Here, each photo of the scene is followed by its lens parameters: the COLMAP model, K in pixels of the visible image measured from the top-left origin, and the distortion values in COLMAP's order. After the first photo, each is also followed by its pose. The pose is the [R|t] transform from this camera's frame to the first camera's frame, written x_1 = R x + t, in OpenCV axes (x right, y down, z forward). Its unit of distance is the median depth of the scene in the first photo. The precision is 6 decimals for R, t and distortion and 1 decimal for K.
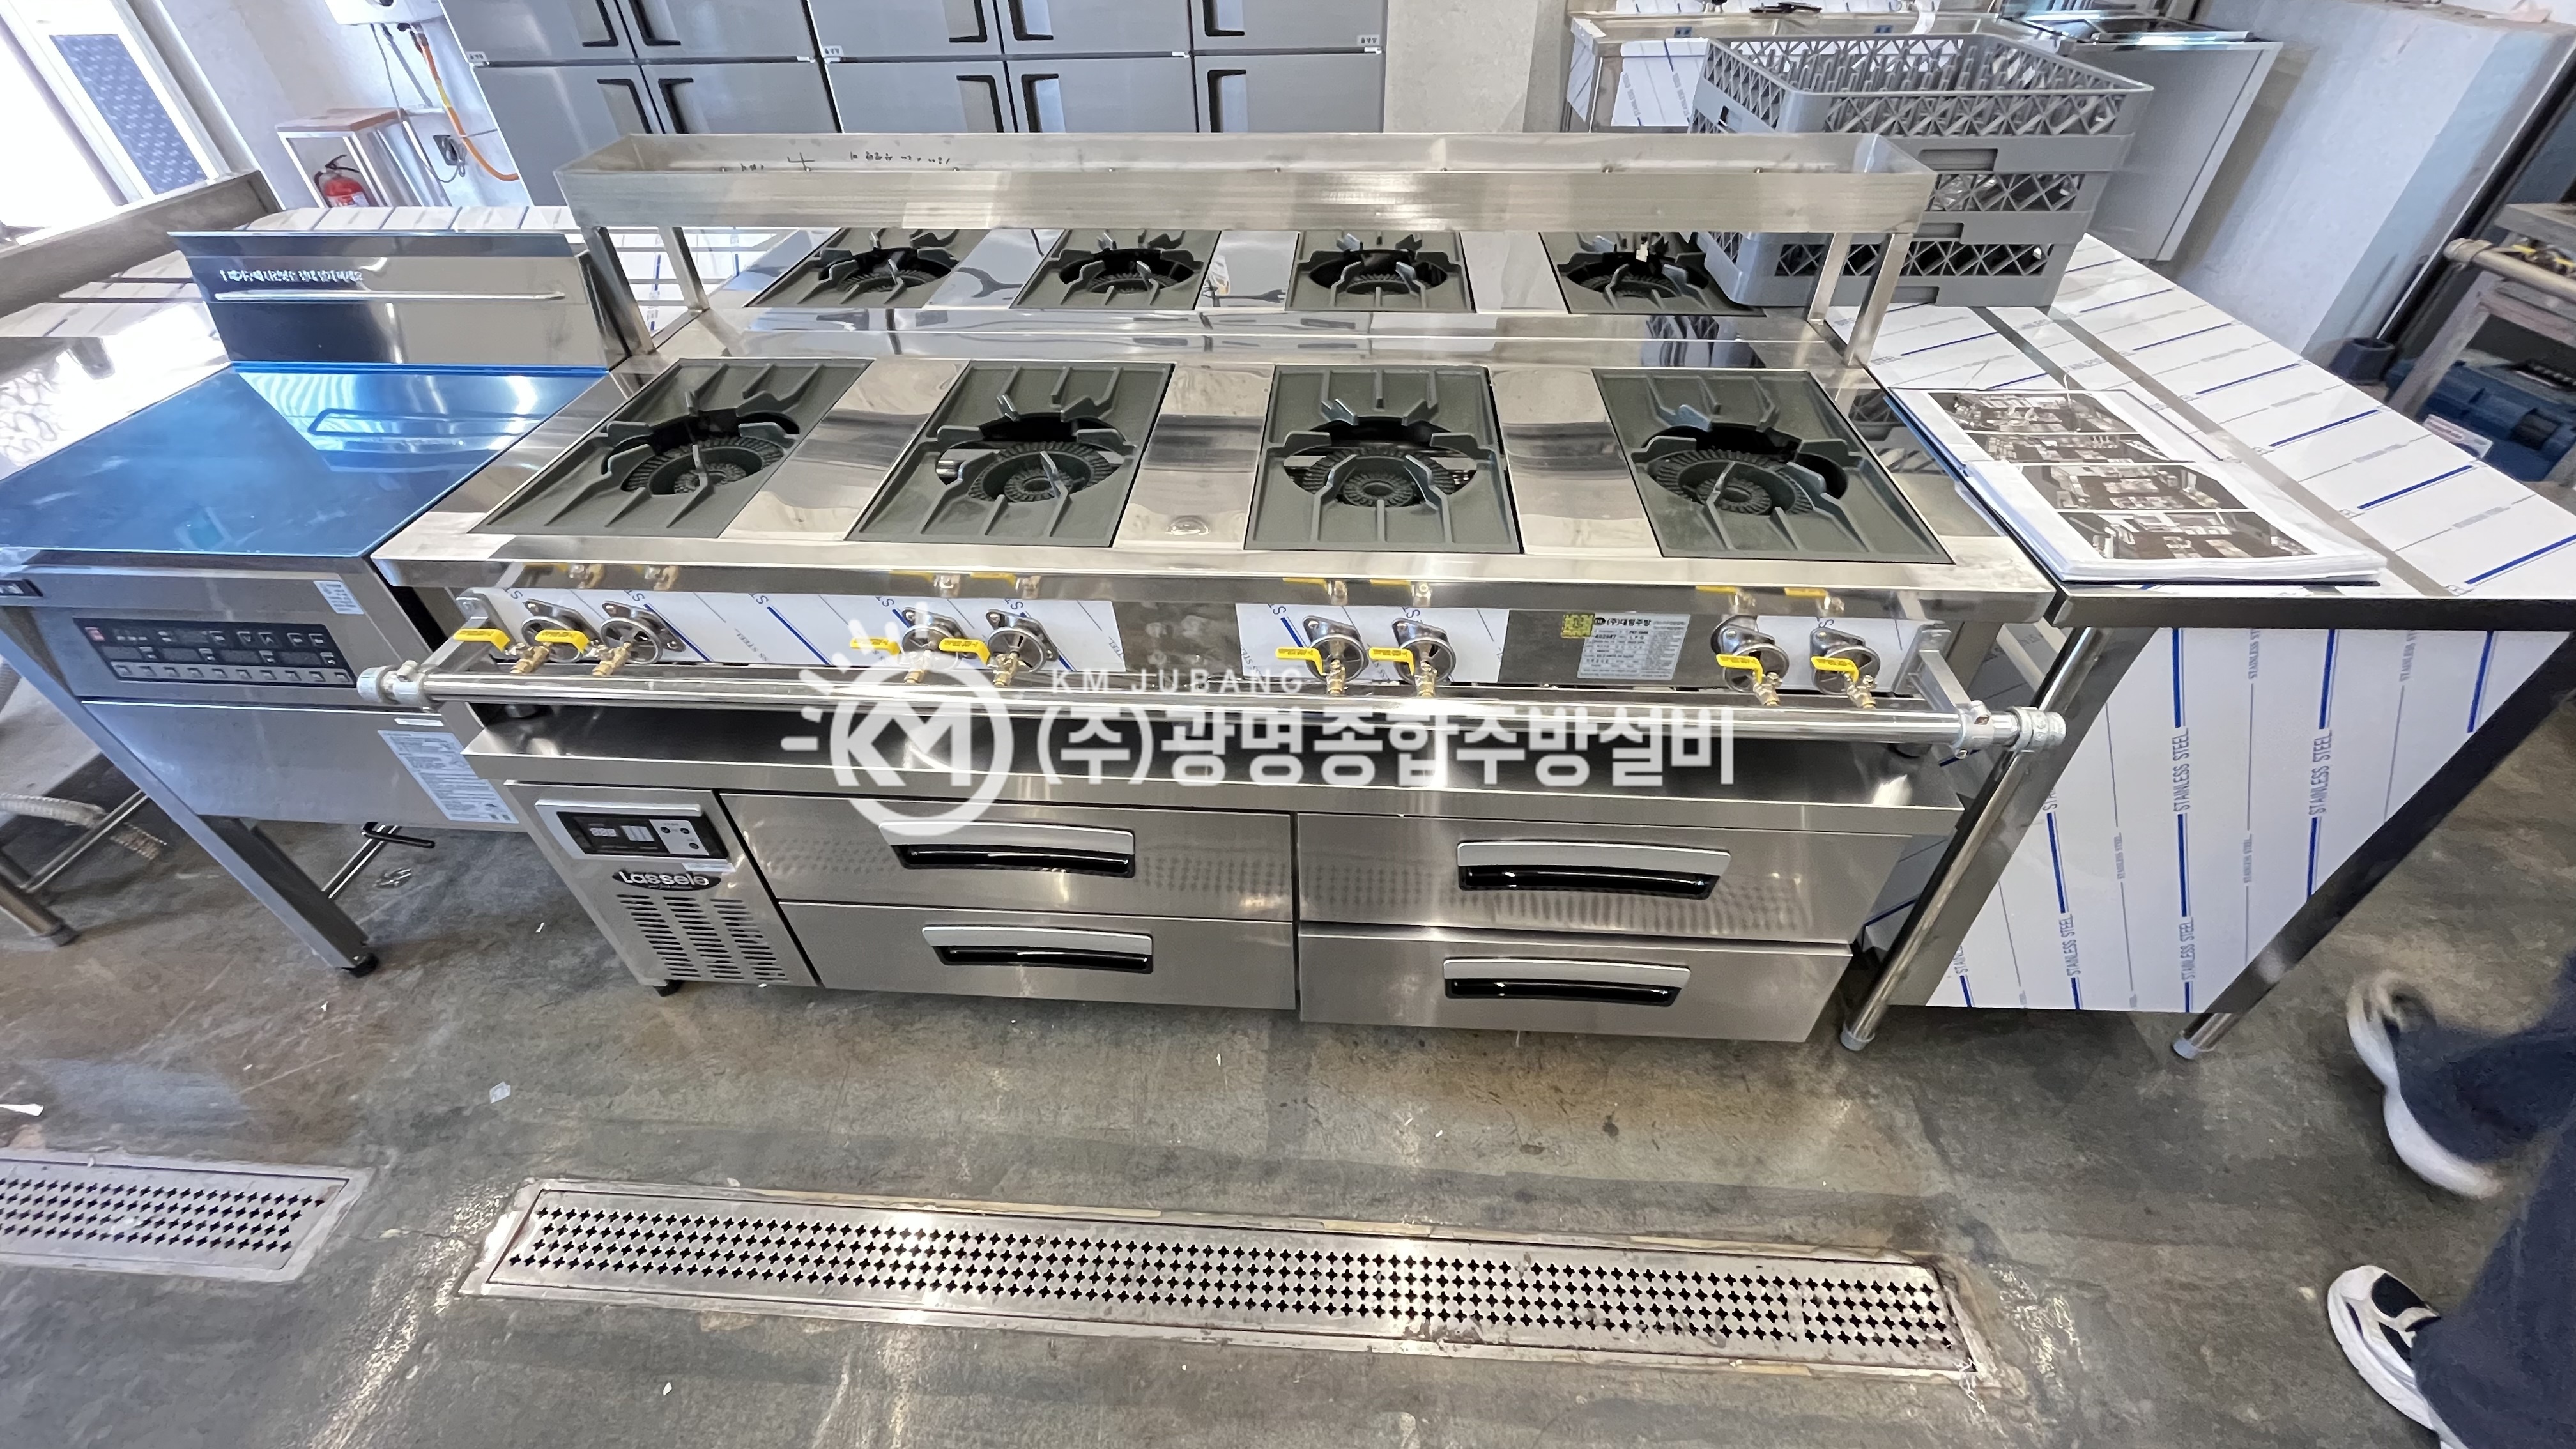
lens RADIAL K [[1038.9, 0, 1293.5], [0, 1038.9, 717.7], [0, 0, 1]] dist [-0.003995, 0.000044]
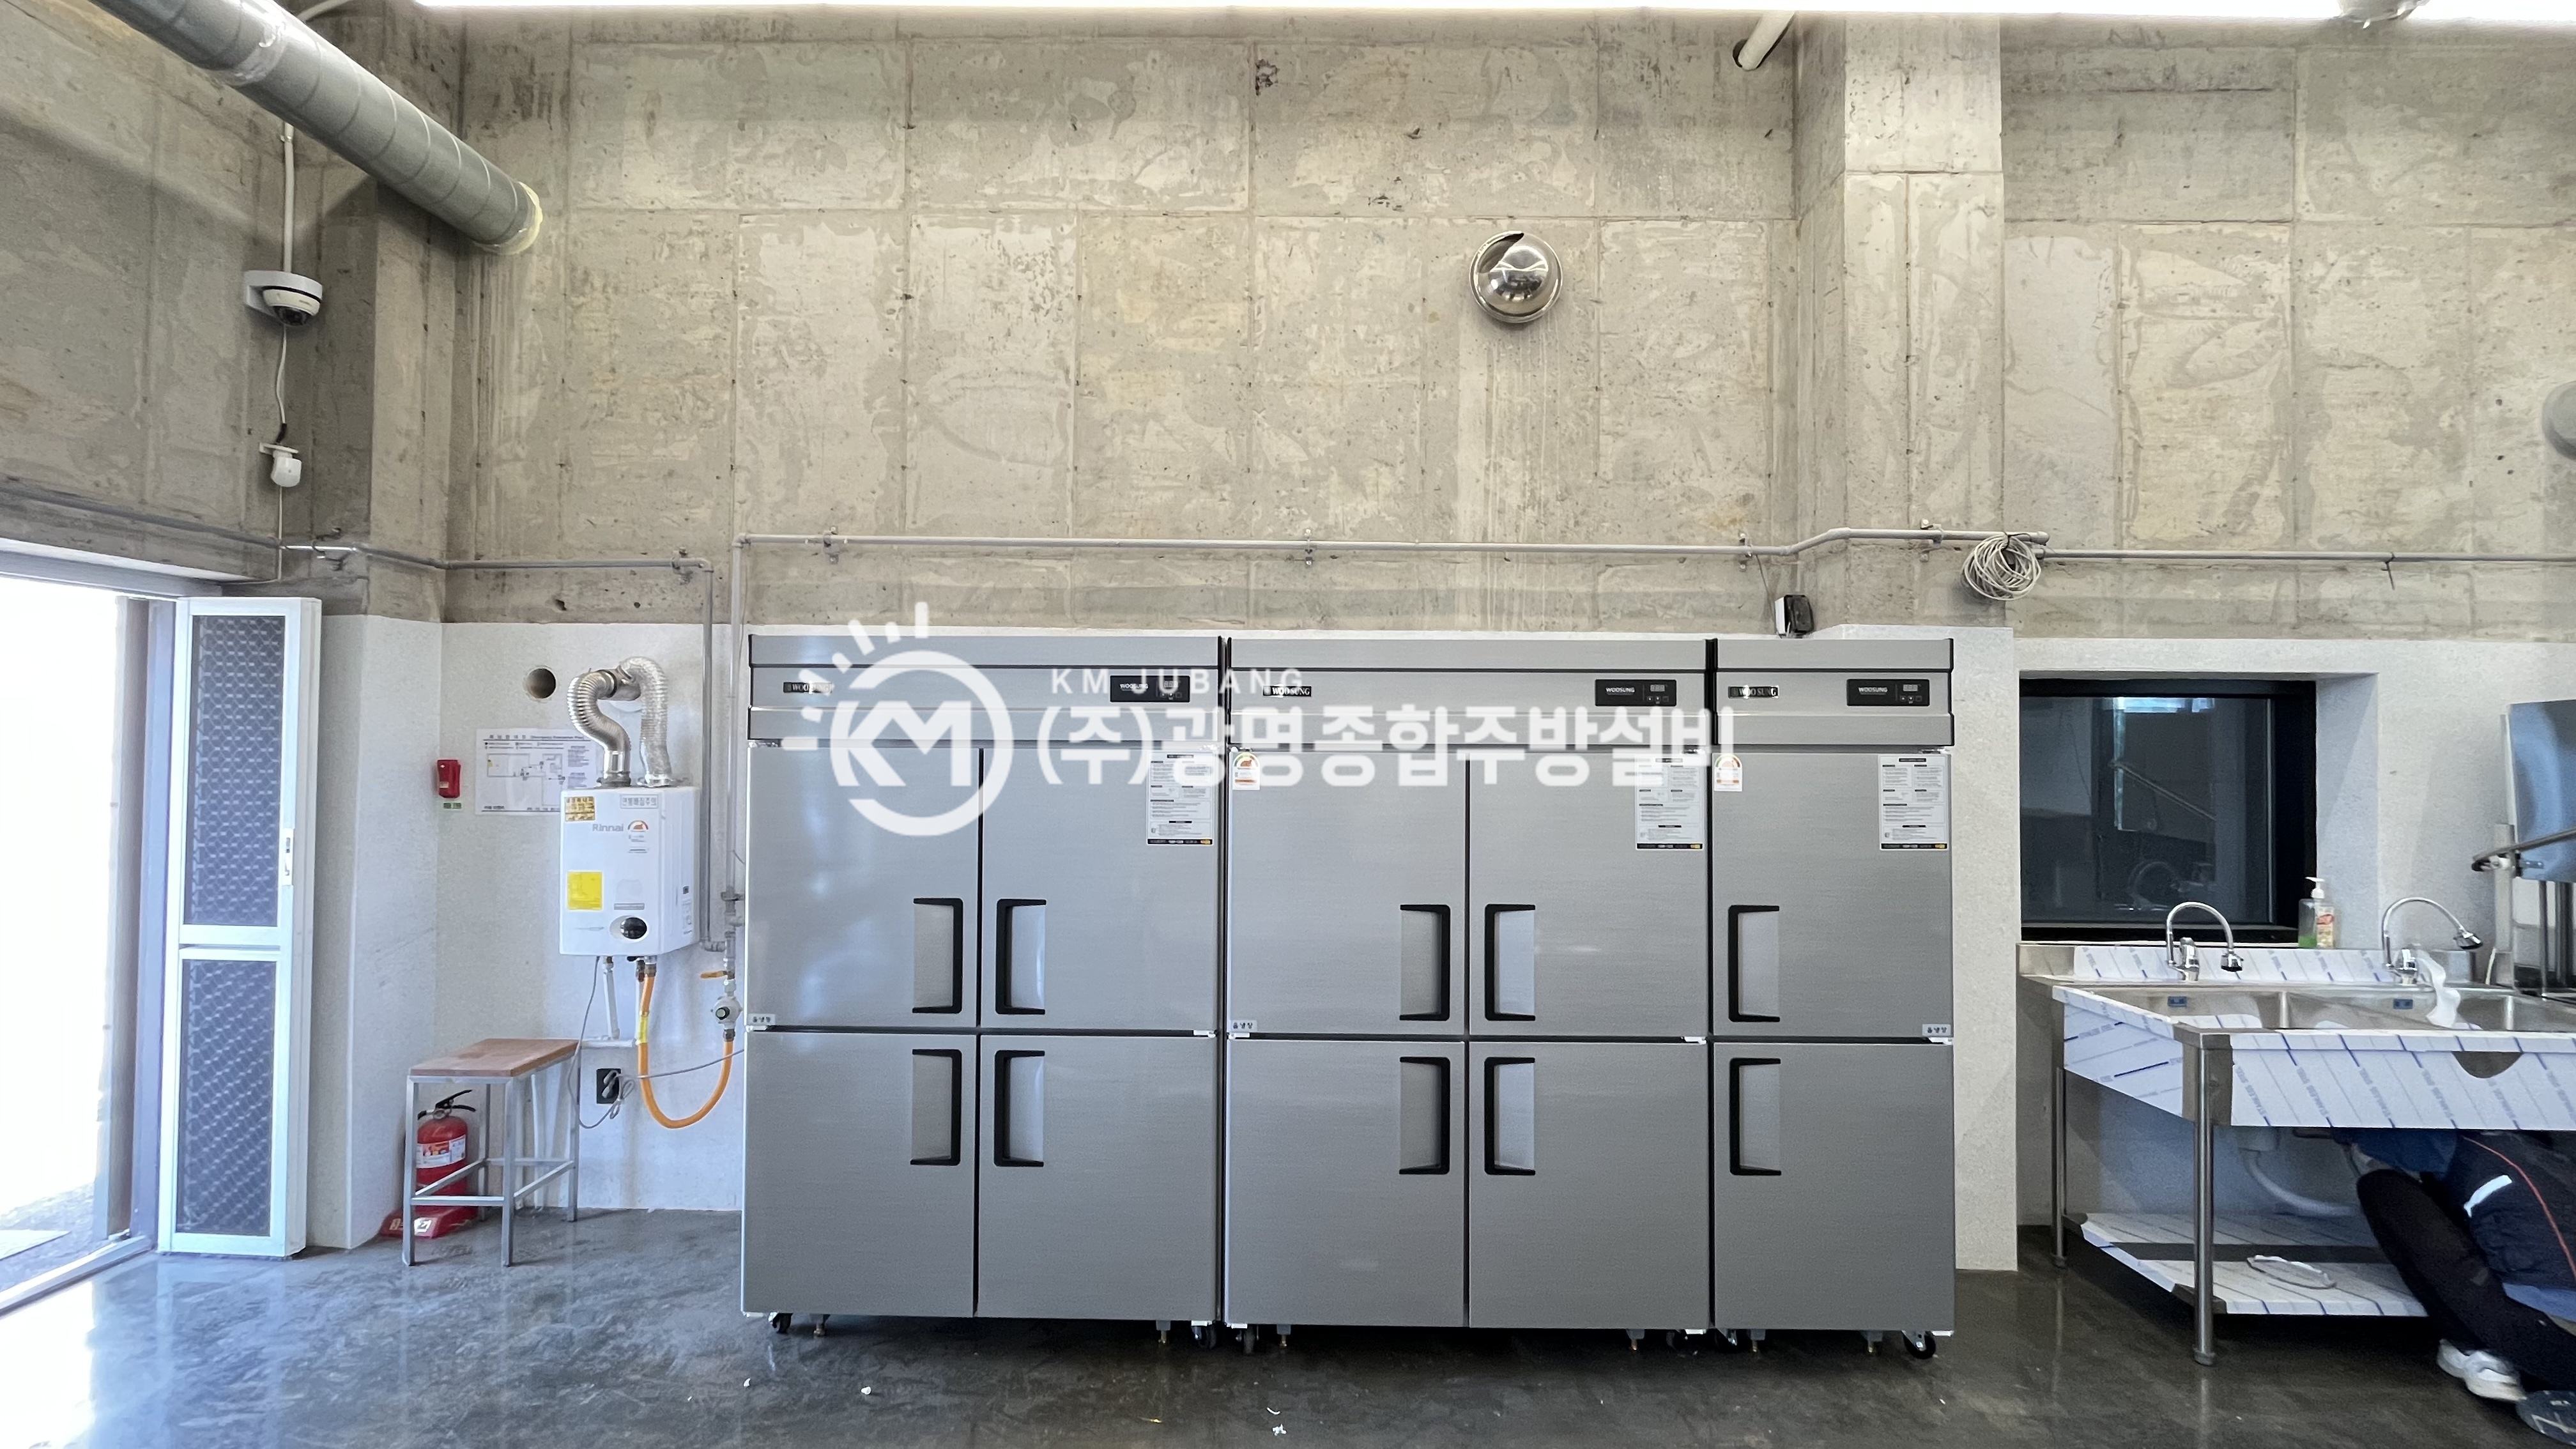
lens RADIAL K [[1038.9, 0, 1287.0], [0, 1038.9, 720.9], [0, 0, 1]] dist [-0.003995, 0.000044]
pose [[0.998894, 0.027885, 0.037864, -0.445067], [0.005077, 0.736537, -0.676378, -0.286357], [-0.046749, 0.675822, 0.735581, 0.275802]]
